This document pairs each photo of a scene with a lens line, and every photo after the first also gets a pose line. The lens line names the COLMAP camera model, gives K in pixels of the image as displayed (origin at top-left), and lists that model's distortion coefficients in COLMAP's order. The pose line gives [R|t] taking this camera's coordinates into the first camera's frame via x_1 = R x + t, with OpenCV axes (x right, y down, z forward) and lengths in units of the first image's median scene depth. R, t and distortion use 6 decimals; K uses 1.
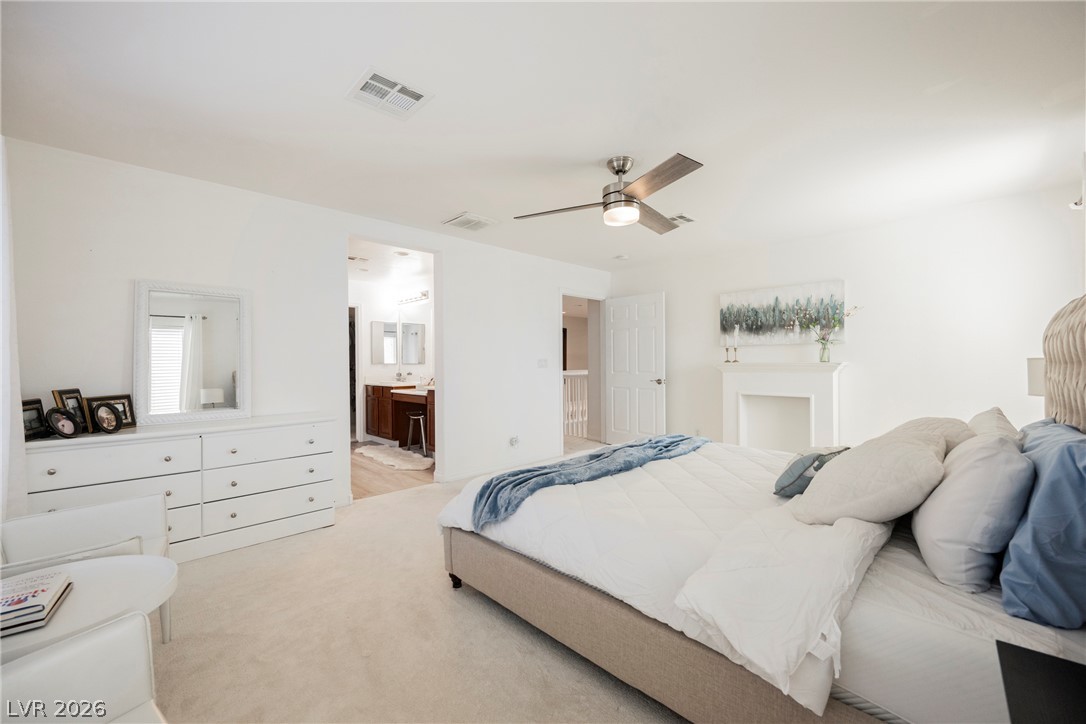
lens RADIAL K [[423.2, 0, 551.7], [0, 423.2, 363.2], [0, 0, 1]] dist [0.000784, -0.000432]
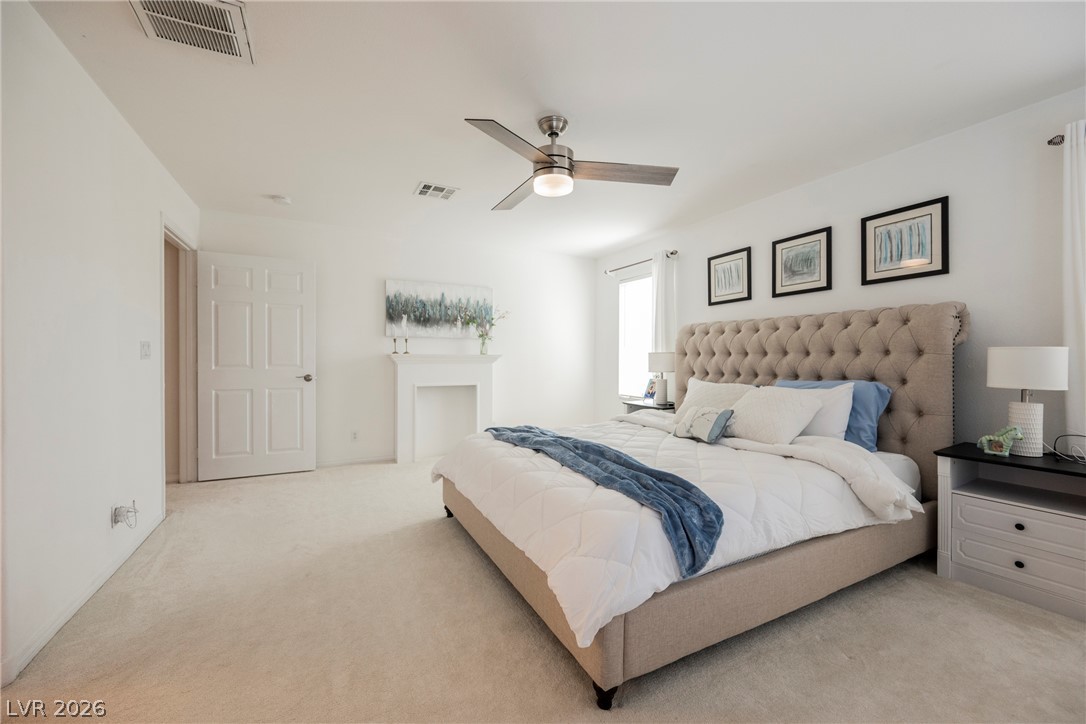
lens RADIAL K [[423.2, 0, 539.6], [0, 423.2, 363.4], [0, 0, 1]] dist [0.000784, -0.000432]
pose [[0.318465, -0.003941, 0.947927, -0.396490], [-0.005010, 0.999970, 0.005841, 0.013062], [-0.947921, -0.006609, 0.318435, 0.426928]]
